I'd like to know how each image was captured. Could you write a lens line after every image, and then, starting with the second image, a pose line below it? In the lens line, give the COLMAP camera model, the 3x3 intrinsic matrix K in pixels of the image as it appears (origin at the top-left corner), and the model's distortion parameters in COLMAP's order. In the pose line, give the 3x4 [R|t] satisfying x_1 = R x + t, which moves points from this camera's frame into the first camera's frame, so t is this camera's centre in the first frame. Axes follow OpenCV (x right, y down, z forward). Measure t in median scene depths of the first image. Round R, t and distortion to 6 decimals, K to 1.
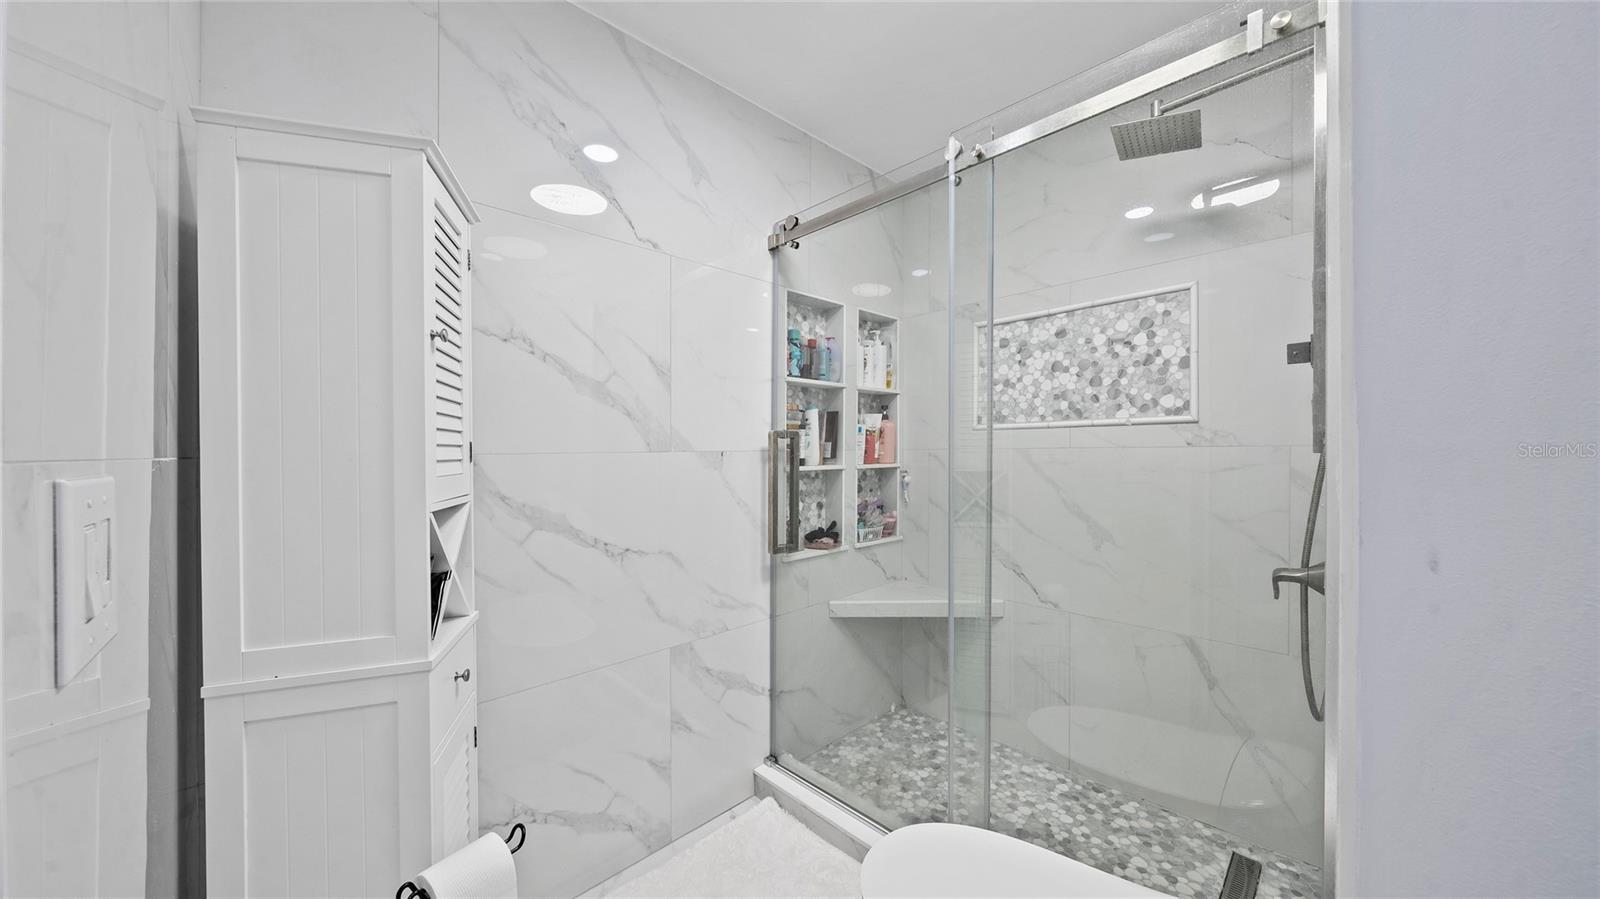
lens RADIAL K [[550.5, 0, 800.0], [0, 550.5, 449.5], [0, 0, 1]] dist [-0.000309, -0.000022]
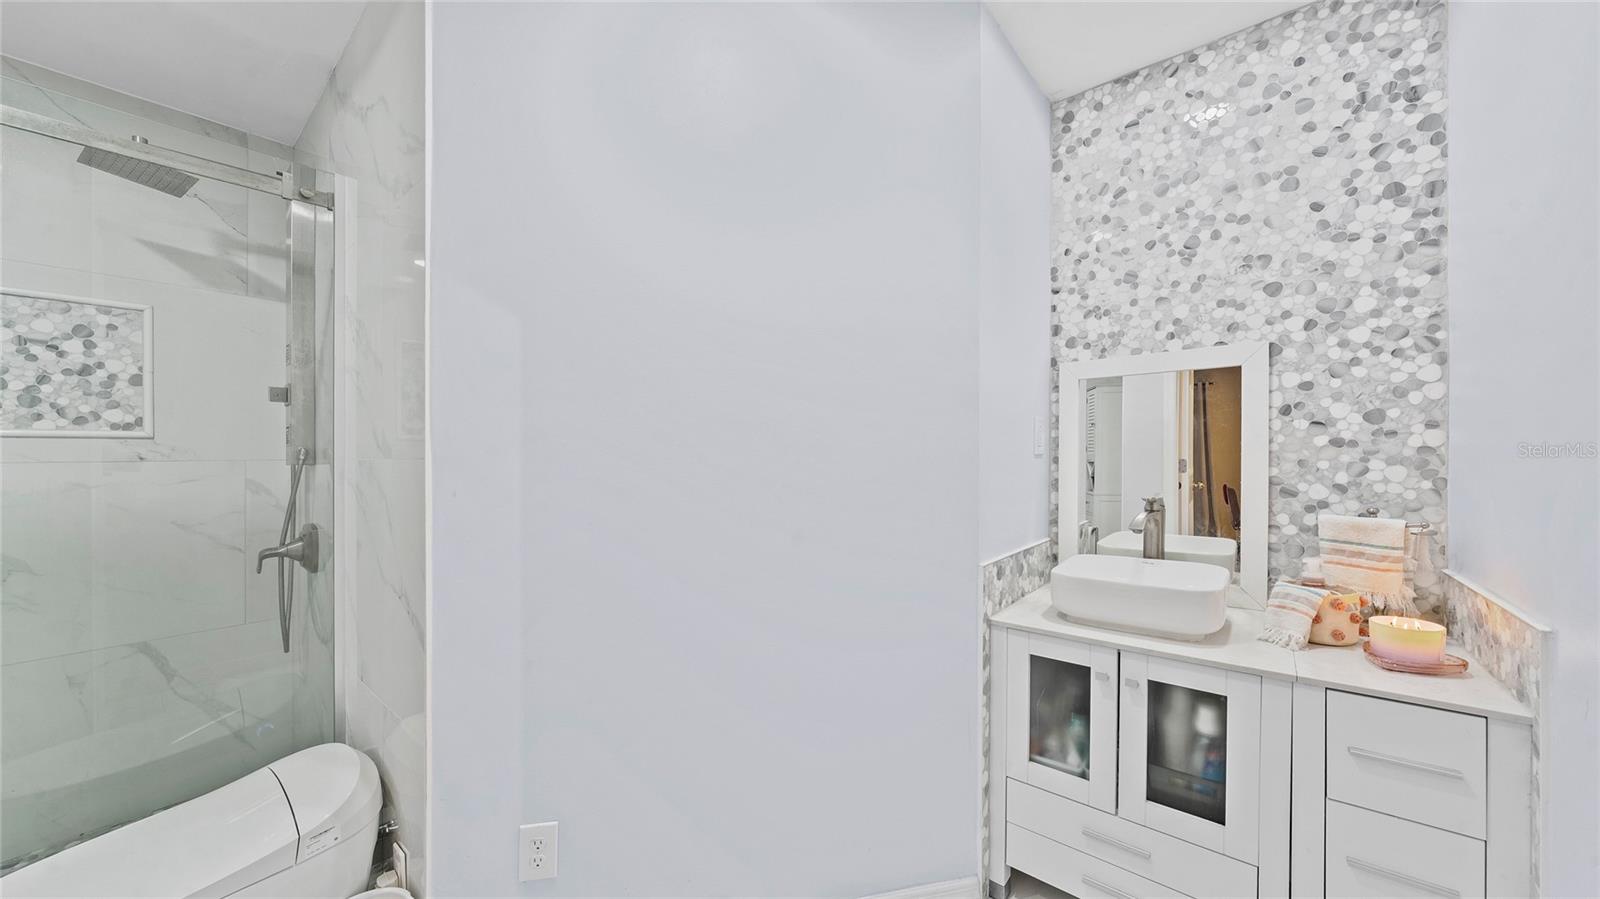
lens RADIAL K [[550.5, 0, 800.0], [0, 550.5, 449.5], [0, 0, 1]] dist [-0.000309, -0.000022]
pose [[-0.104760, 0.014179, 0.994396, -0.446302], [0.008252, 0.999876, -0.013388, -0.003040], [-0.994463, 0.006803, -0.104864, -0.129790]]
